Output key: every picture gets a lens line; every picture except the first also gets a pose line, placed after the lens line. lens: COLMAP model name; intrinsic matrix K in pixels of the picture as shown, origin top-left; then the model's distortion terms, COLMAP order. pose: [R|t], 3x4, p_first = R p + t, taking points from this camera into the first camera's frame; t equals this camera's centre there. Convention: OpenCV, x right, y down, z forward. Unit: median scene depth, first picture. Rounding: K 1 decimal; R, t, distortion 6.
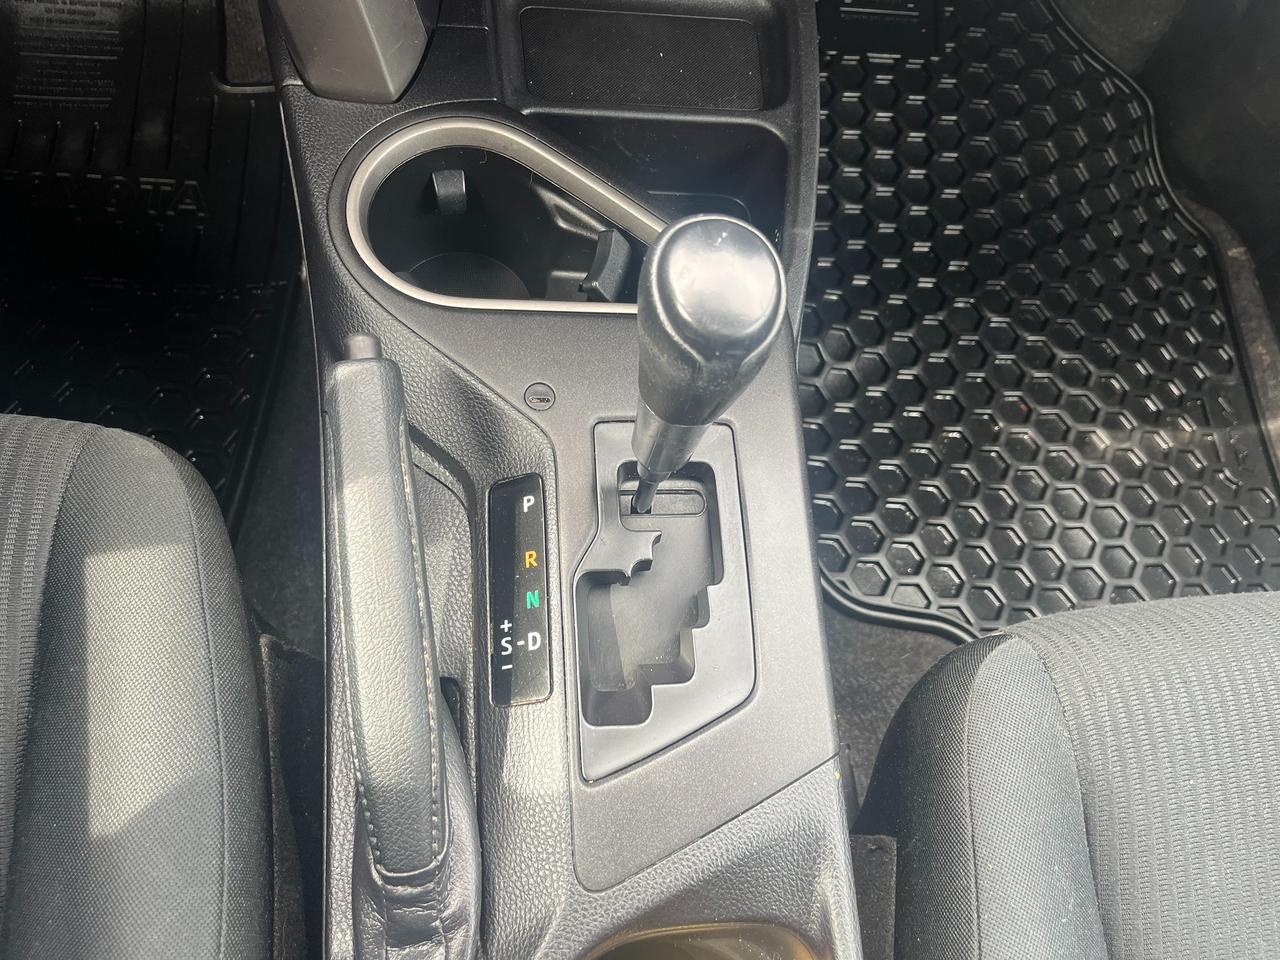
lens RADIAL K [[988.6, 0, 637.5], [0, 988.6, 472.9], [0, 0, 1]] dist [0.048085, -0.085292]
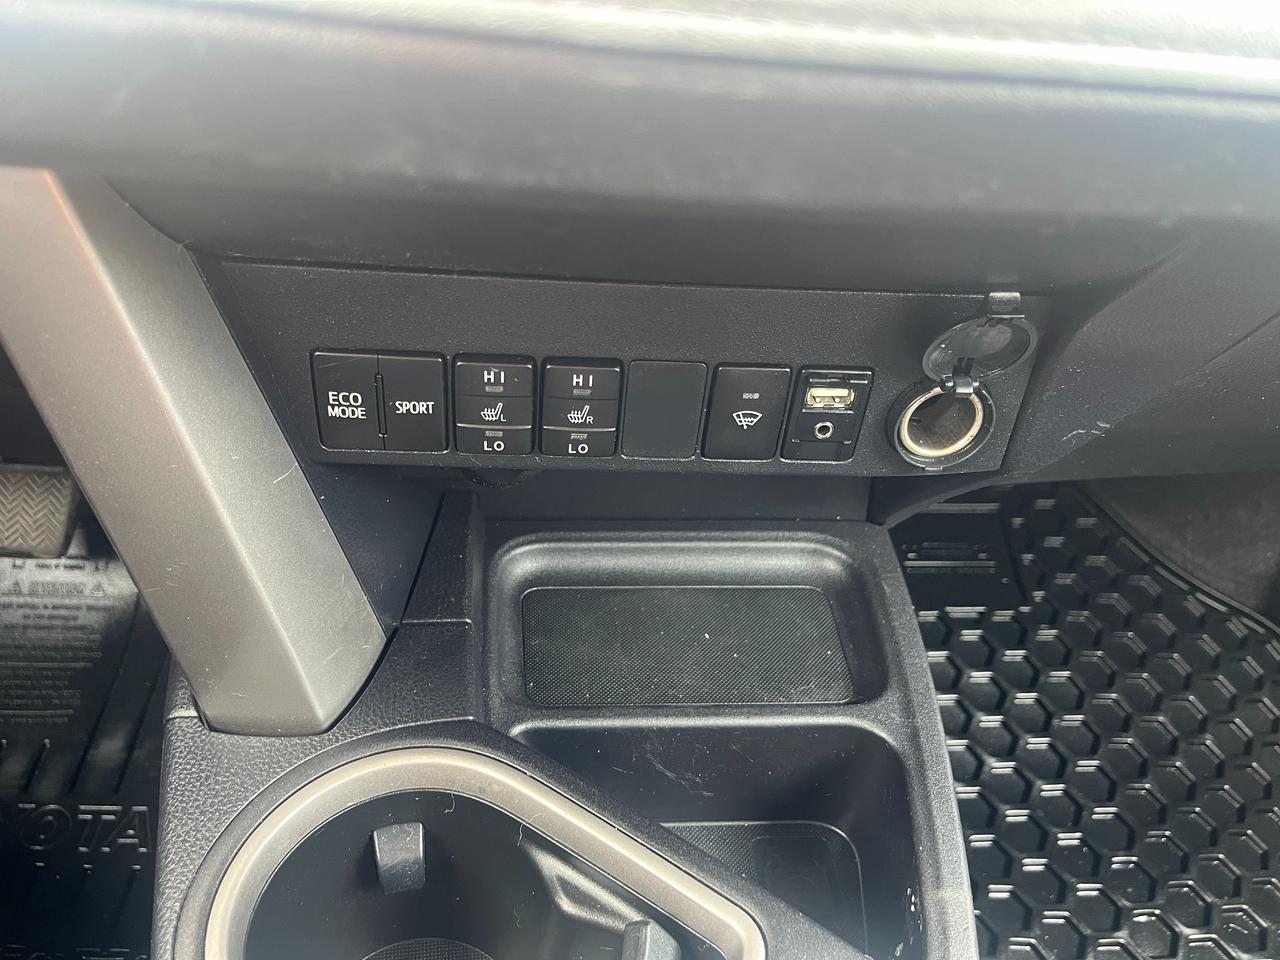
lens RADIAL K [[978.0, 0, 631.4], [0, 978.0, 464.6], [0, 0, 1]] dist [0.060909, -0.089338]
pose [[0.996590, -0.066475, -0.048892, 0.007961], [0.031433, 0.853639, -0.519916, -0.100447], [0.076297, 0.516606, 0.852817, 0.201050]]
